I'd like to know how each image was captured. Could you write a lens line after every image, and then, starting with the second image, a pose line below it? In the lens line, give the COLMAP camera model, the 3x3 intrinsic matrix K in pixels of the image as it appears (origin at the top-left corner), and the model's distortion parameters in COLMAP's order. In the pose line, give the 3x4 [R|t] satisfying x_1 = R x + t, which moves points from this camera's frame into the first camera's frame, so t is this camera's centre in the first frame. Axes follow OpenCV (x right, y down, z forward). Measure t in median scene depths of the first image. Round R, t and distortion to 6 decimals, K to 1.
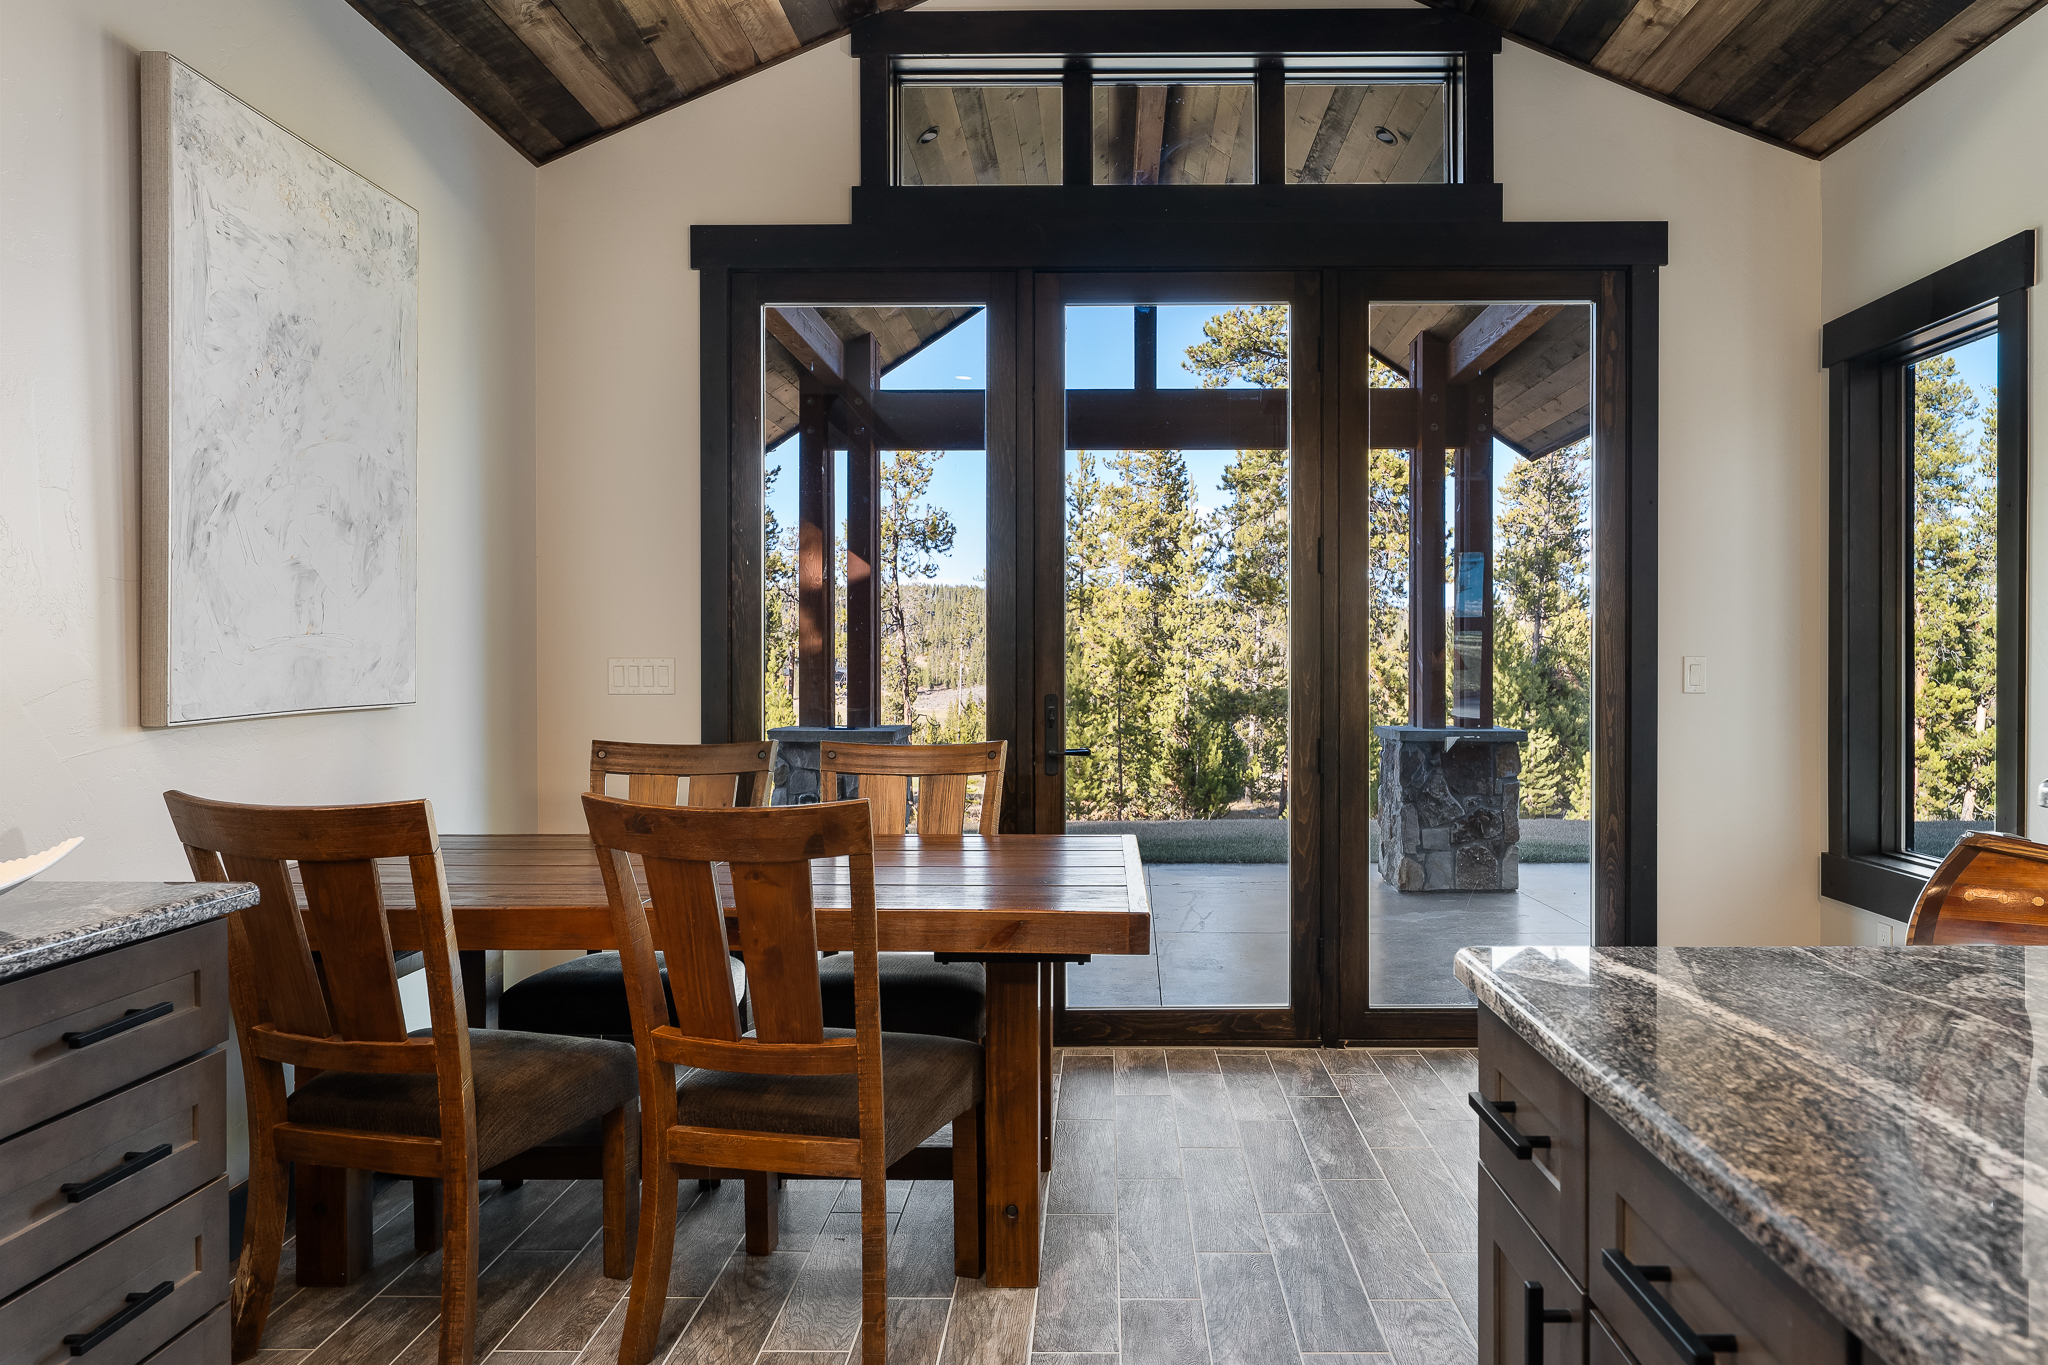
lens RADIAL K [[1384.8, 0, 1106.5], [0, 1384.8, 677.4], [0, 0, 1]] dist [-0.001026, -0.000722]
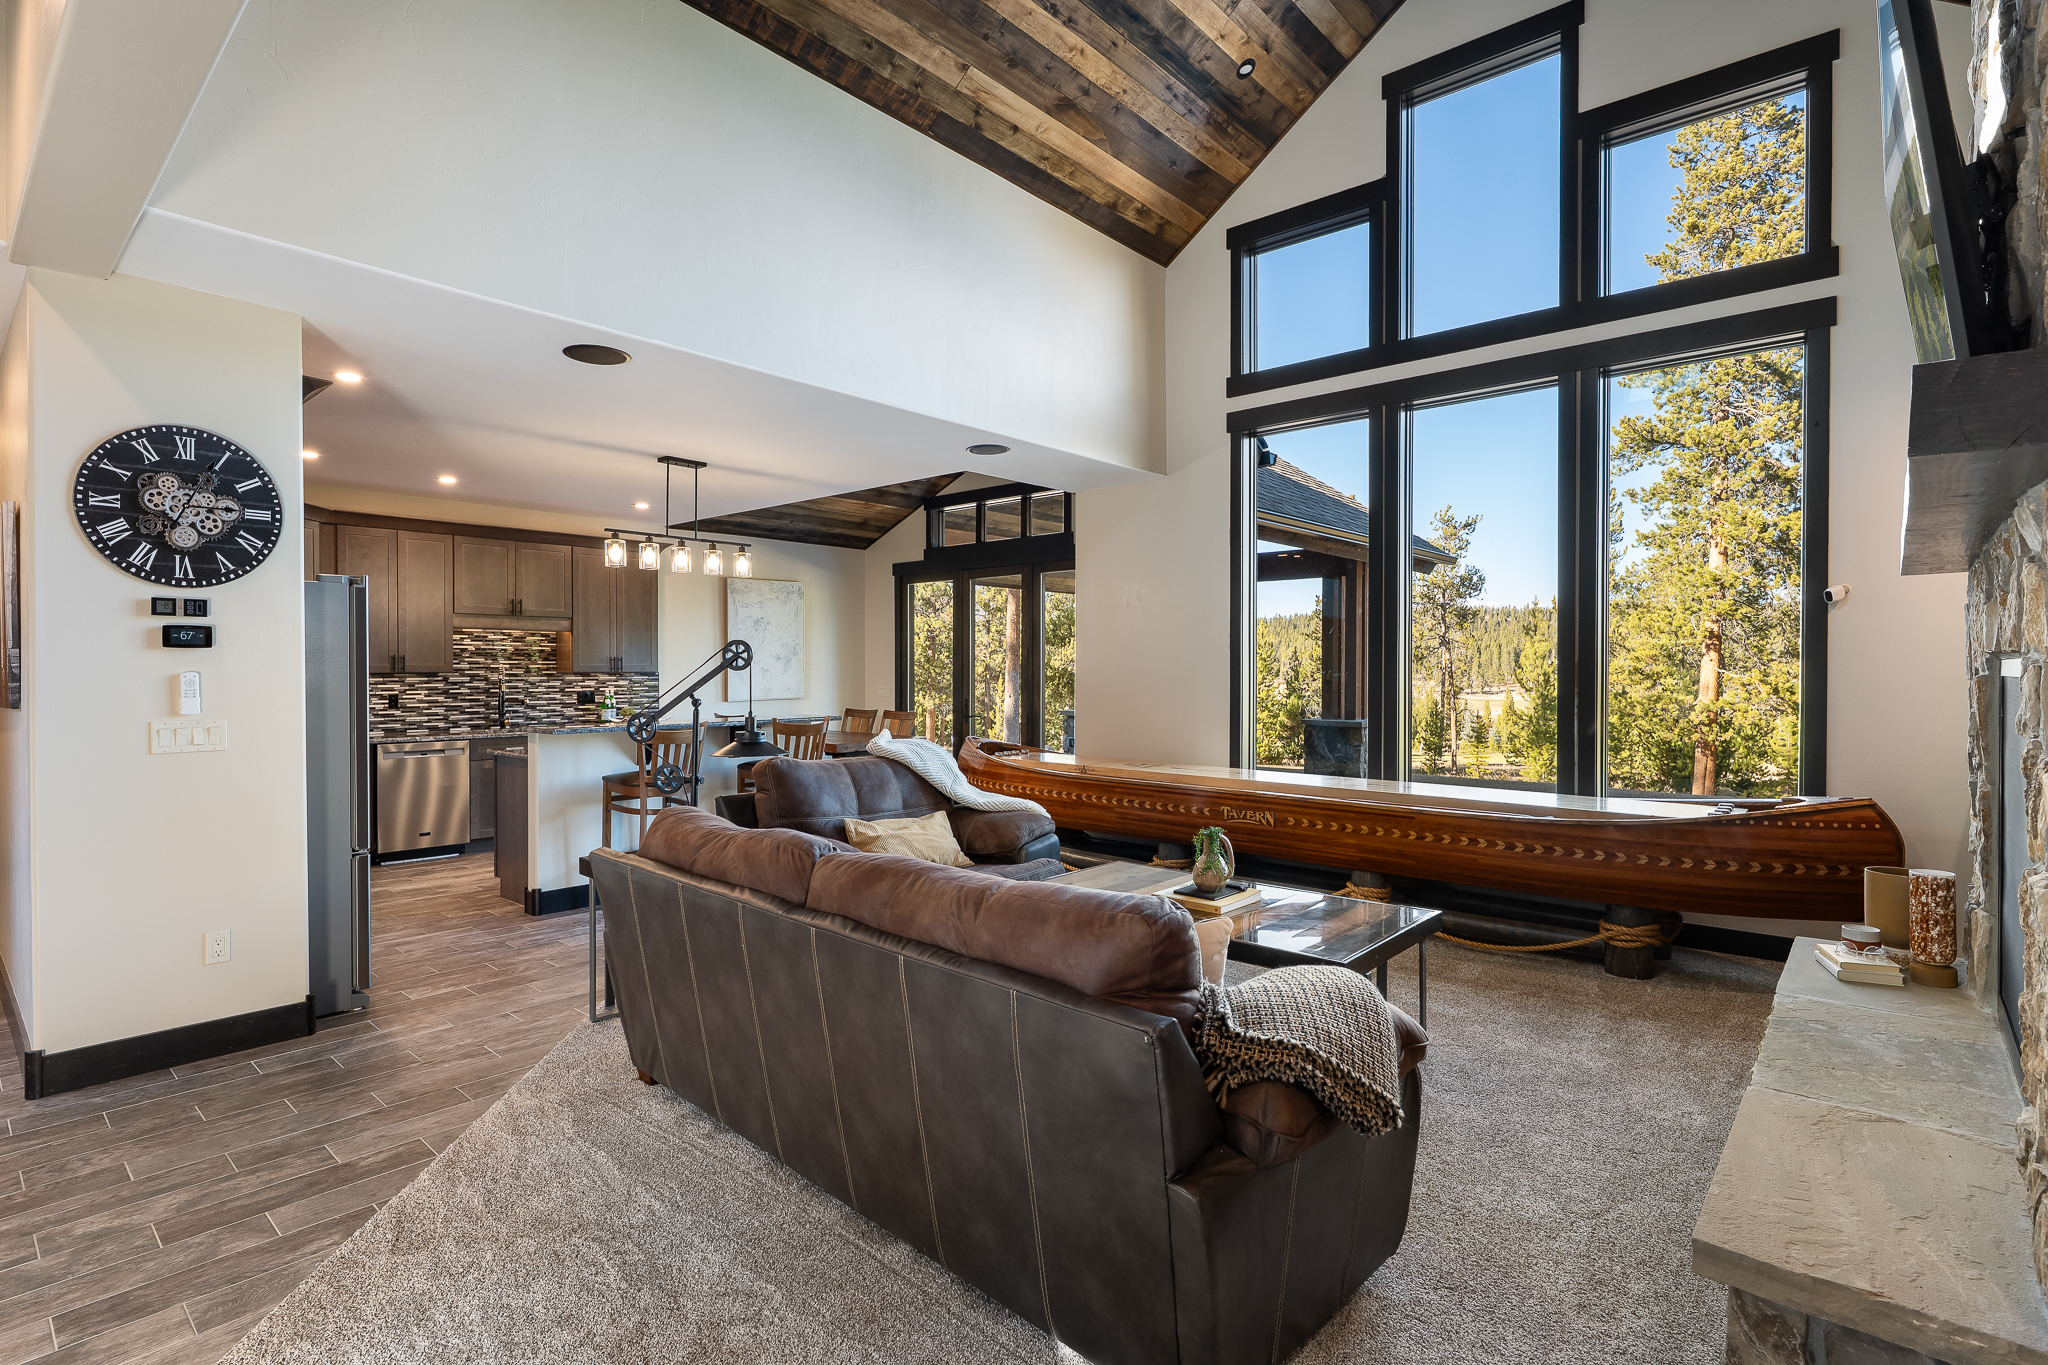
lens RADIAL K [[990.6, 0, 1028.2], [0, 990.6, 677.2], [0, 0, 1]] dist [0.000491, -0.000341]
pose [[0.756755, 0.006067, -0.653671, 2.251675], [-0.006698, 0.999976, 0.001526, -0.060400], [0.653665, 0.003224, 0.756777, -0.956544]]
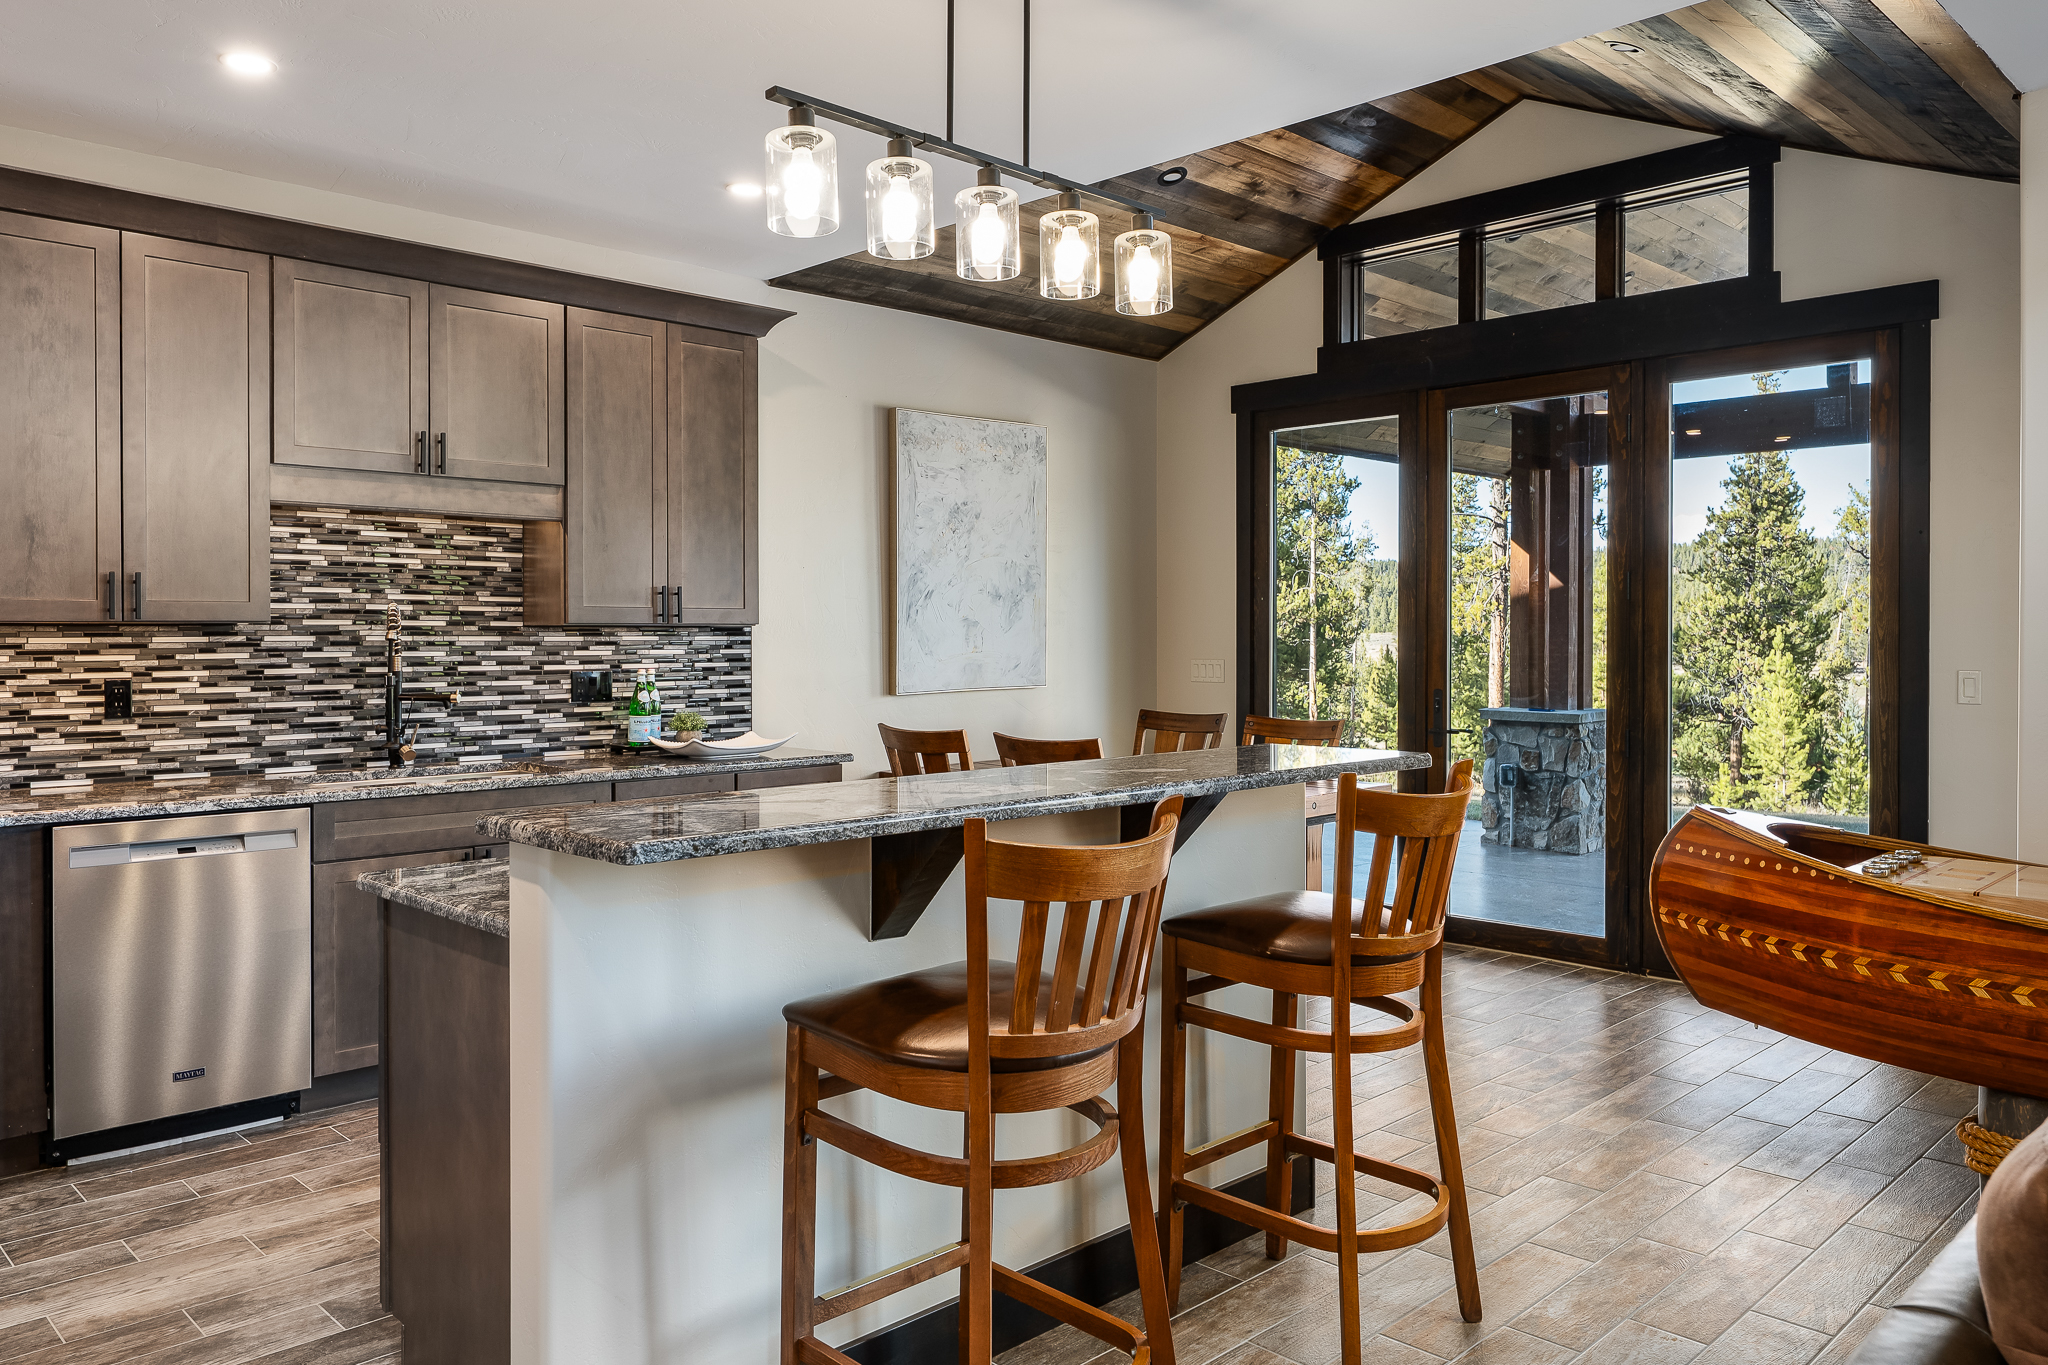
lens RADIAL K [[1465.6, 0, 1022.2], [0, 1465.6, 649.3], [0, 0, 1]] dist [0.001133, 0.000755]
pose [[0.706019, 0.007927, -0.708148, 1.002354], [-0.007188, 0.999966, 0.004028, -0.043642], [0.708156, 0.002246, 0.706052, -0.488678]]
